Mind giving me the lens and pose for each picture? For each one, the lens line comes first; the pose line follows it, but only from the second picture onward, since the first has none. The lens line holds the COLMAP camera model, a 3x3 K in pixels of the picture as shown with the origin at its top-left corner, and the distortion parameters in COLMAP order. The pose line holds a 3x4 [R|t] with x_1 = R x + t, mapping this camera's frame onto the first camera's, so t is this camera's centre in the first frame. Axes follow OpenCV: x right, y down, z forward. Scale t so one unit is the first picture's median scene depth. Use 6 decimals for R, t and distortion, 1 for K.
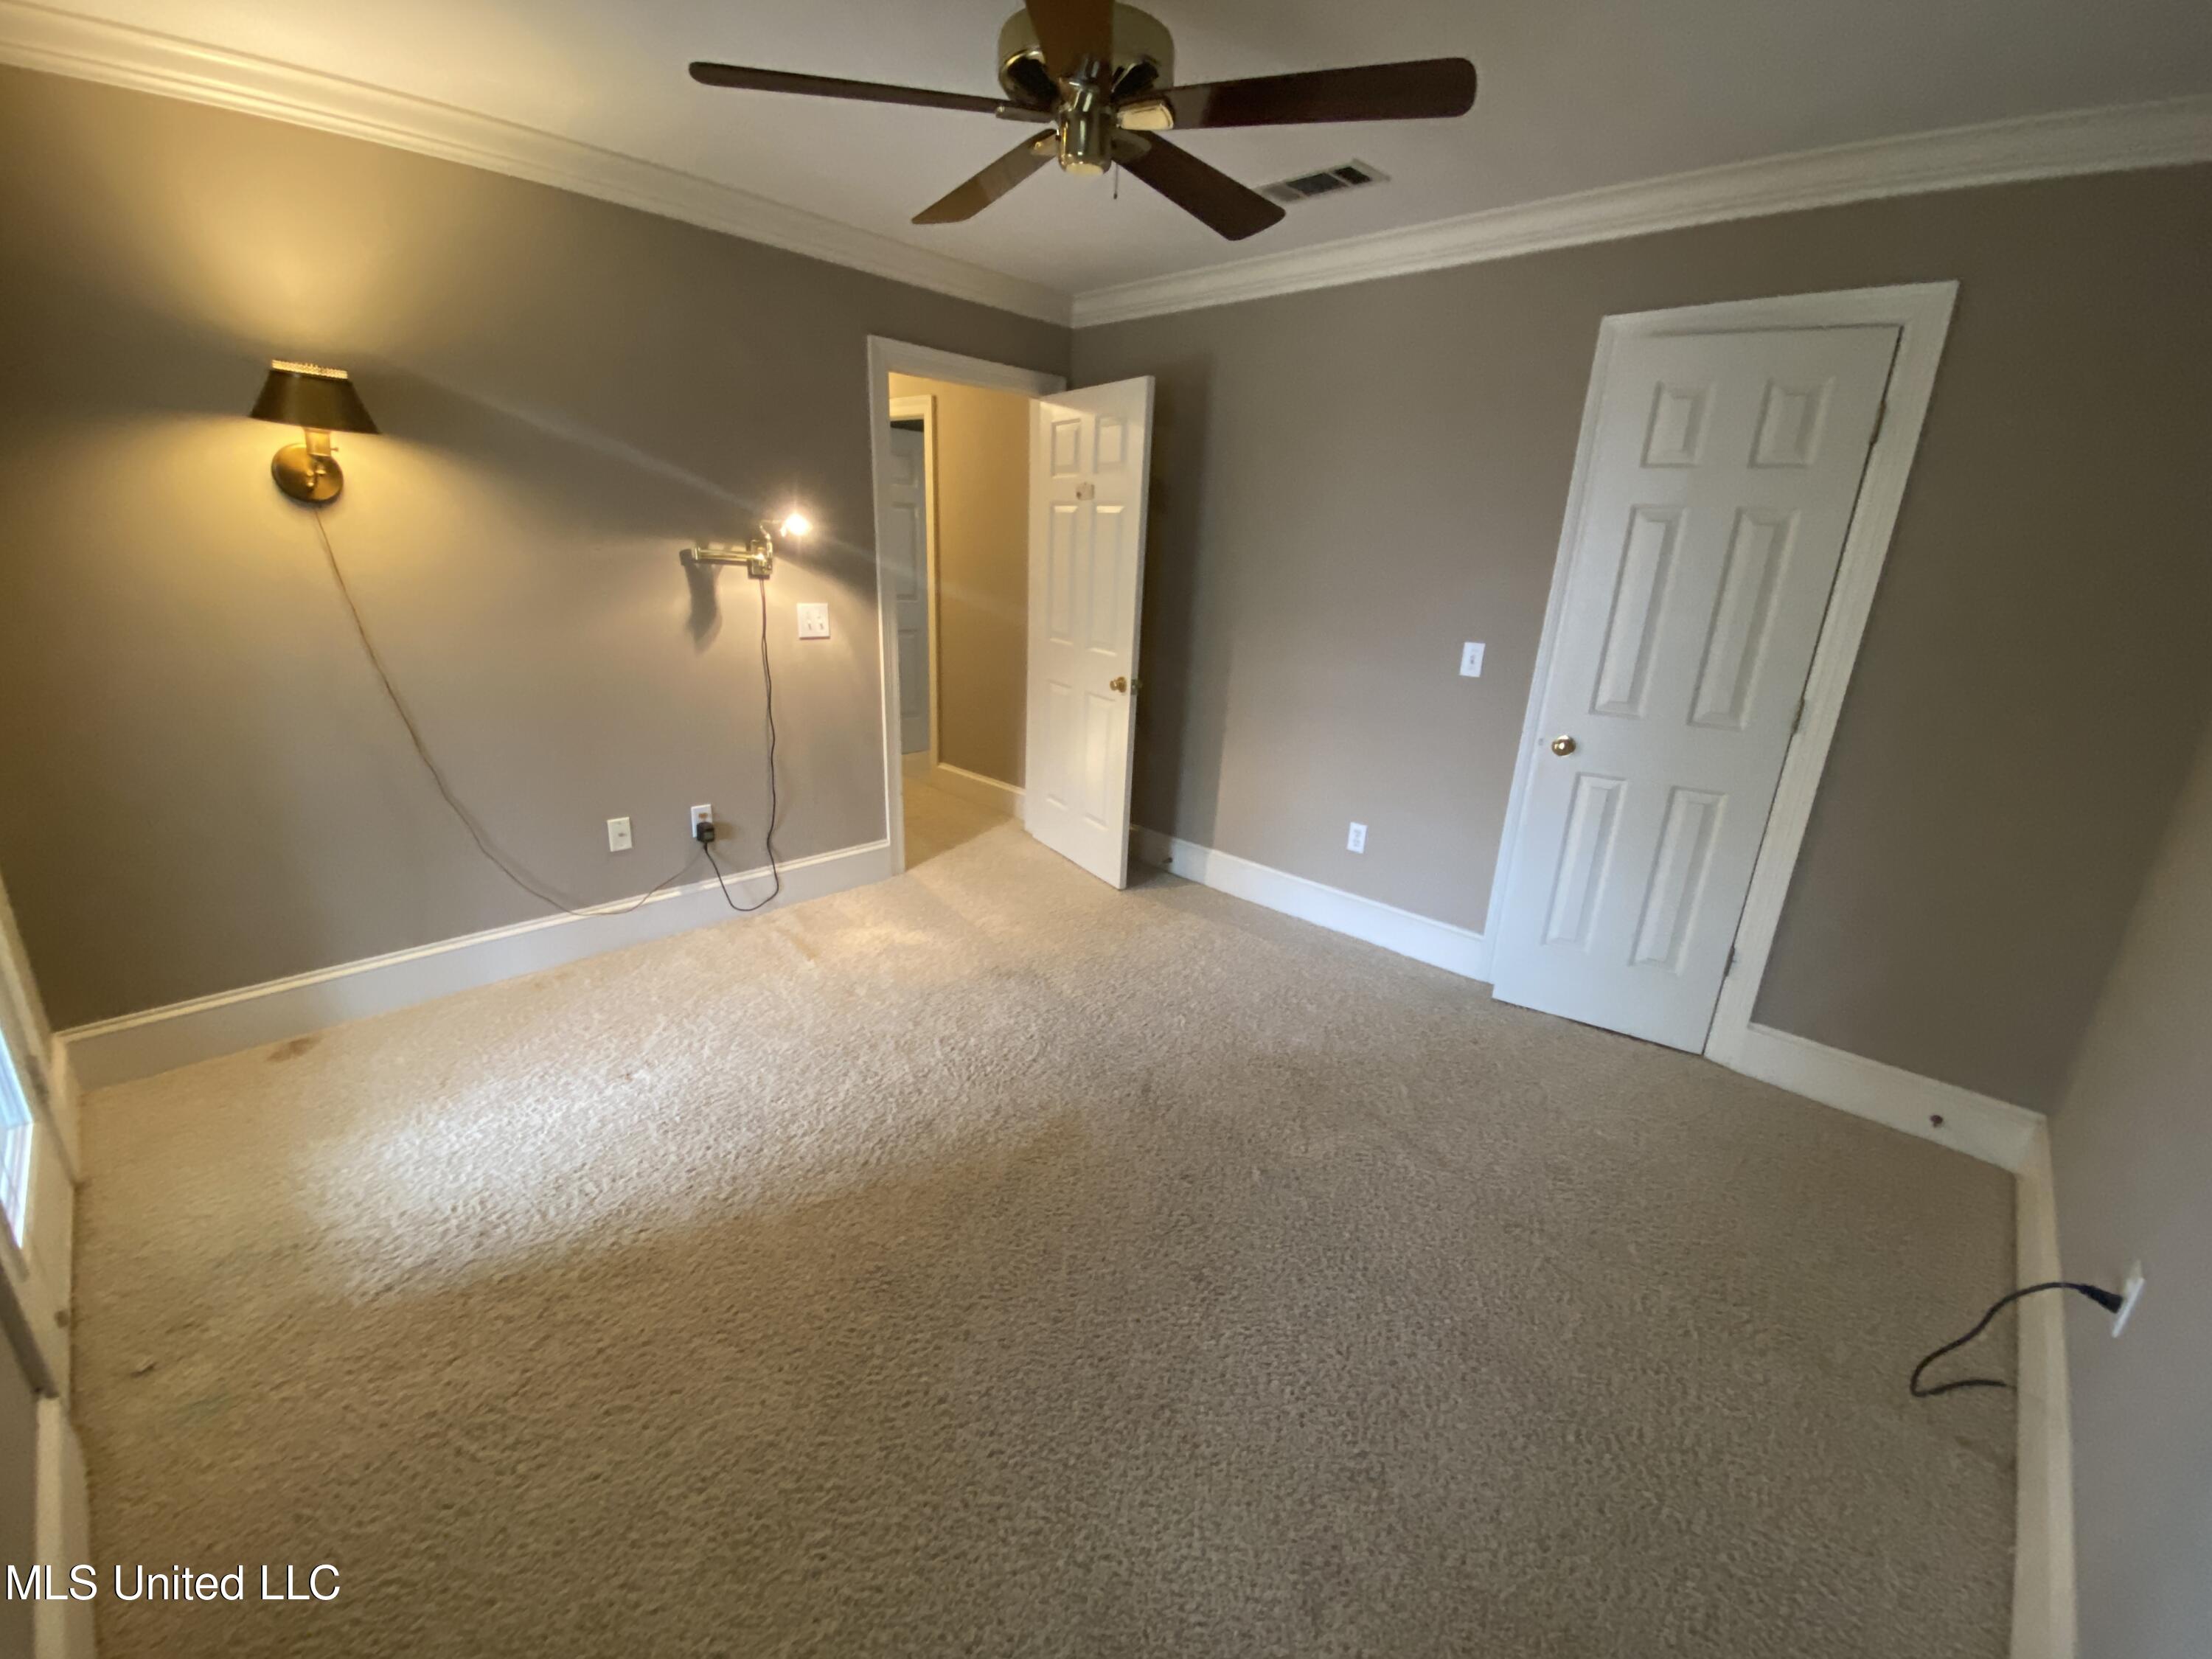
lens RADIAL K [[907.9, 0, 1105.6], [0, 907.9, 825.7], [0, 0, 1]] dist [0.026287, -0.023015]
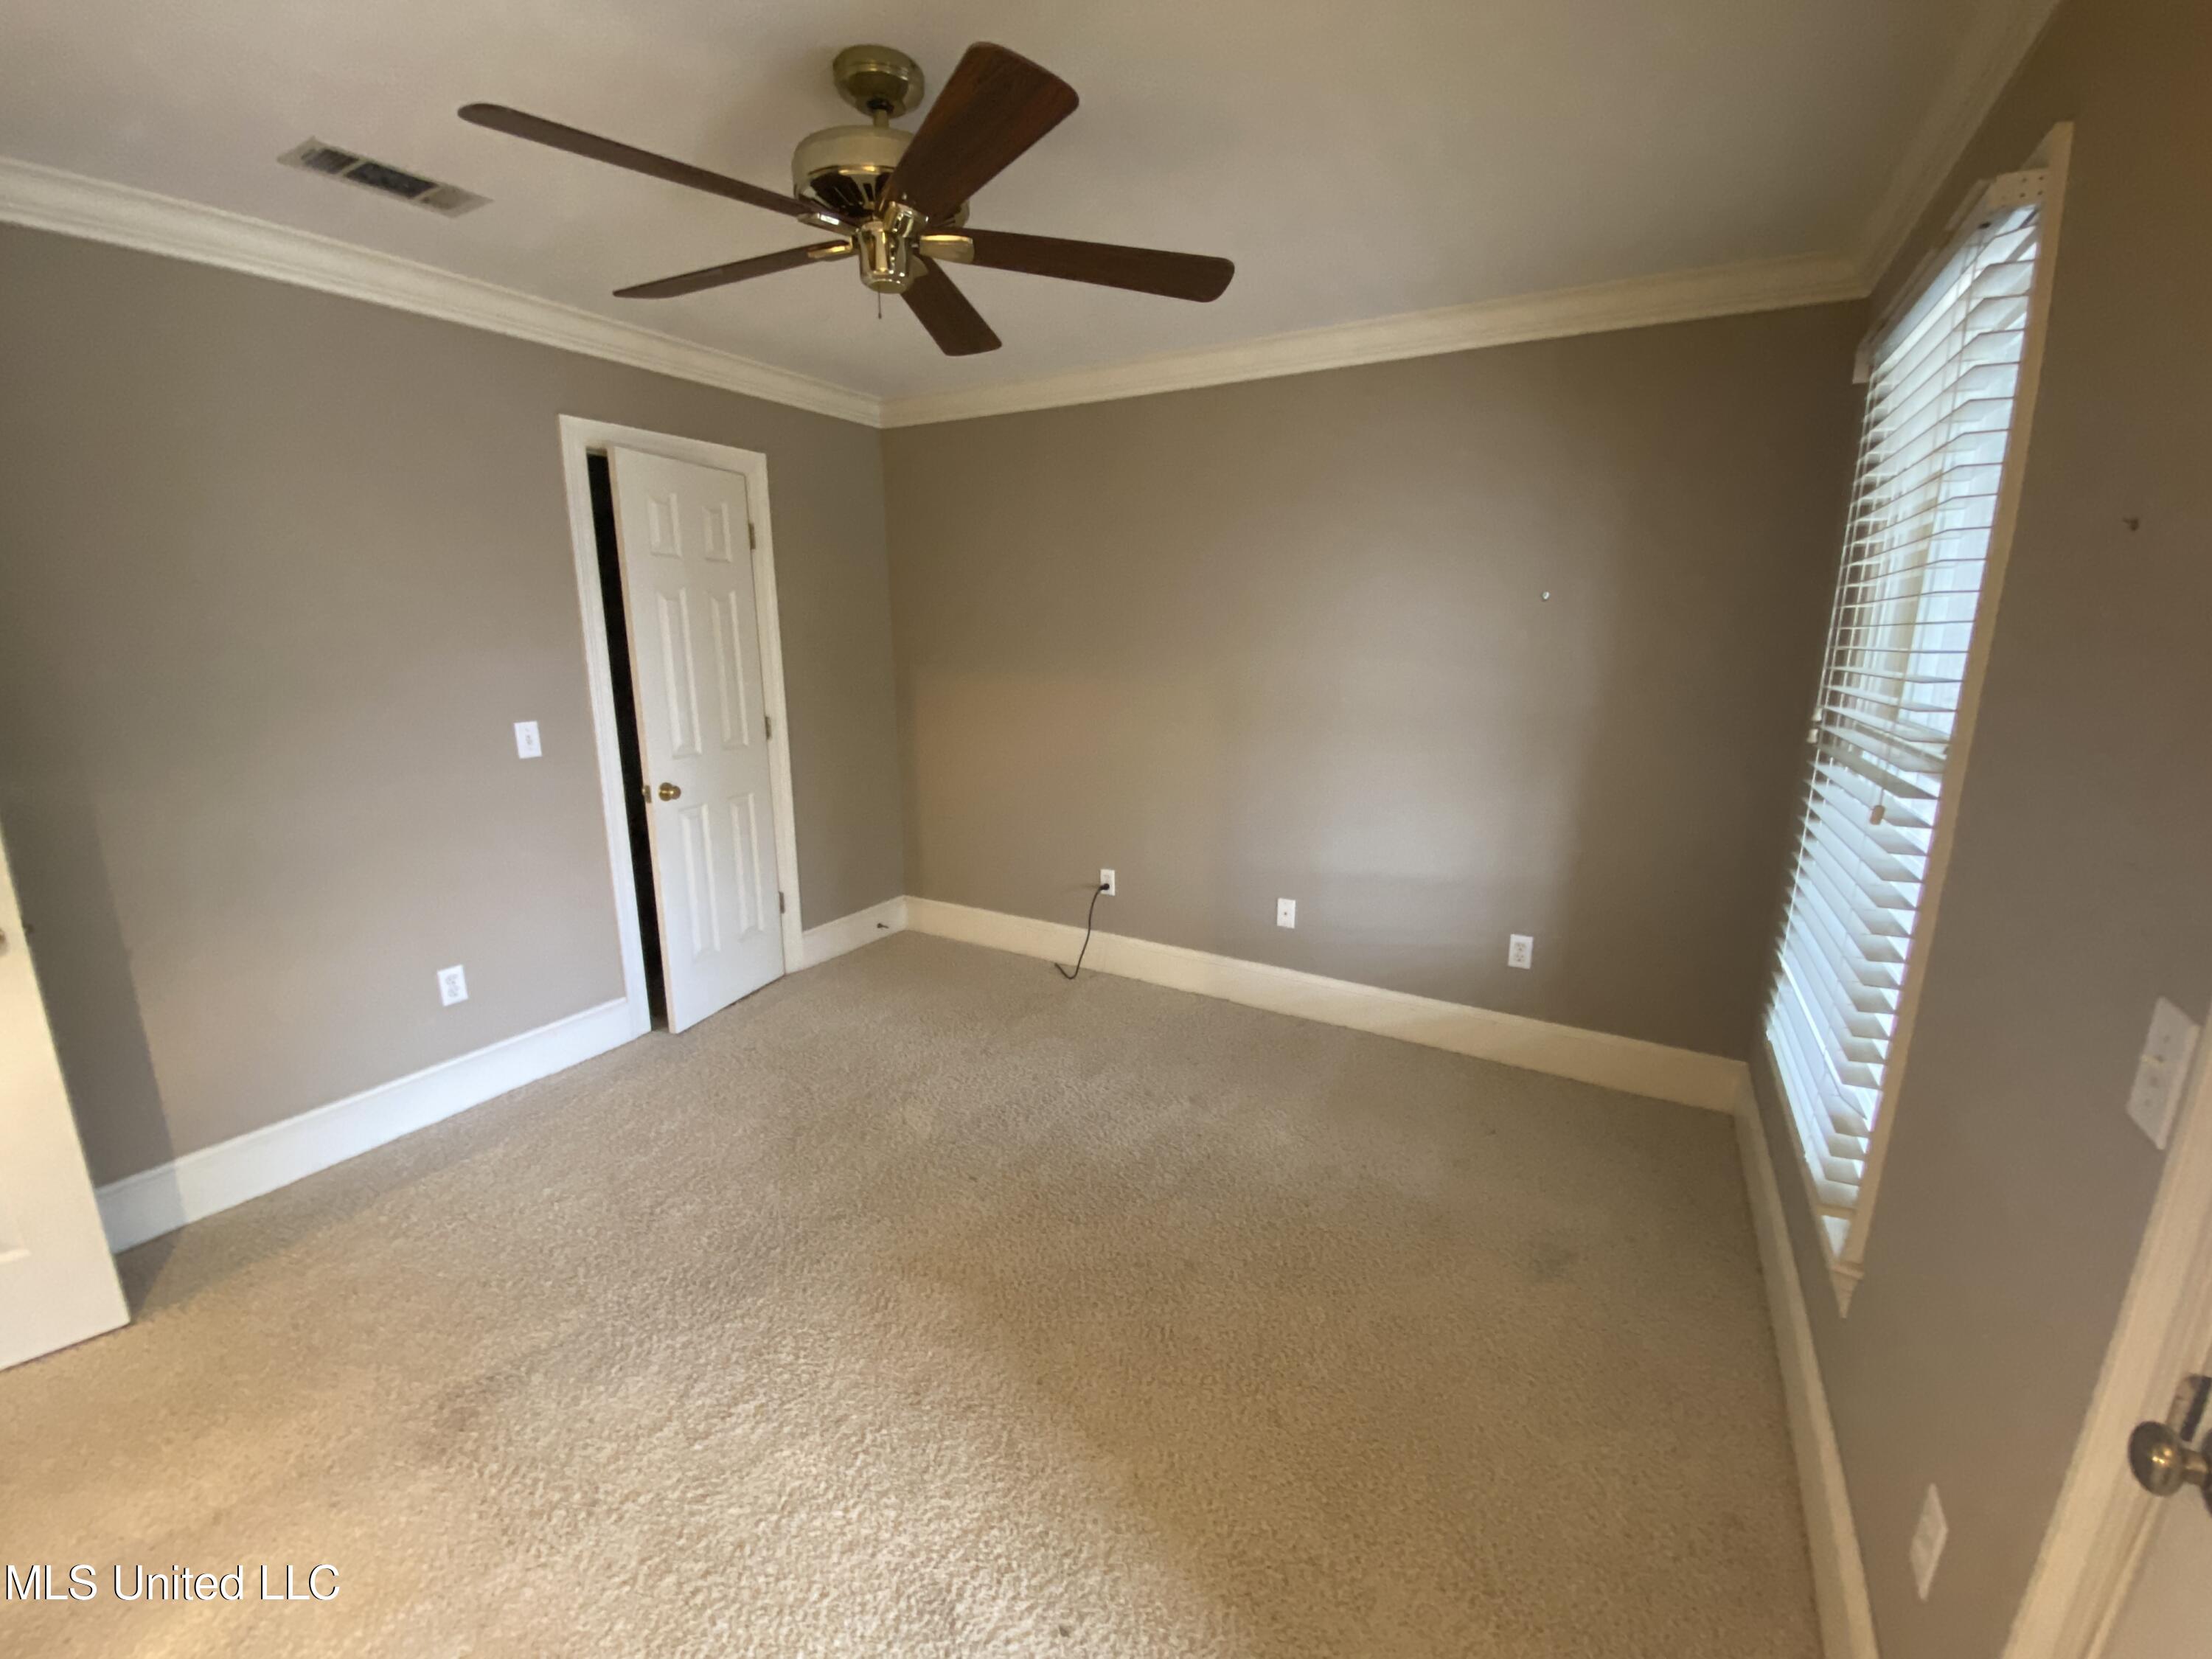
lens RADIAL K [[907.9, 0, 1105.6], [0, 907.9, 825.7], [0, 0, 1]] dist [0.026287, -0.023015]
pose [[-0.238736, -0.250758, 0.938150, -0.712790], [0.284364, 0.905683, 0.314444, -0.252275], [-0.928516, 0.341845, -0.144913, 0.677871]]
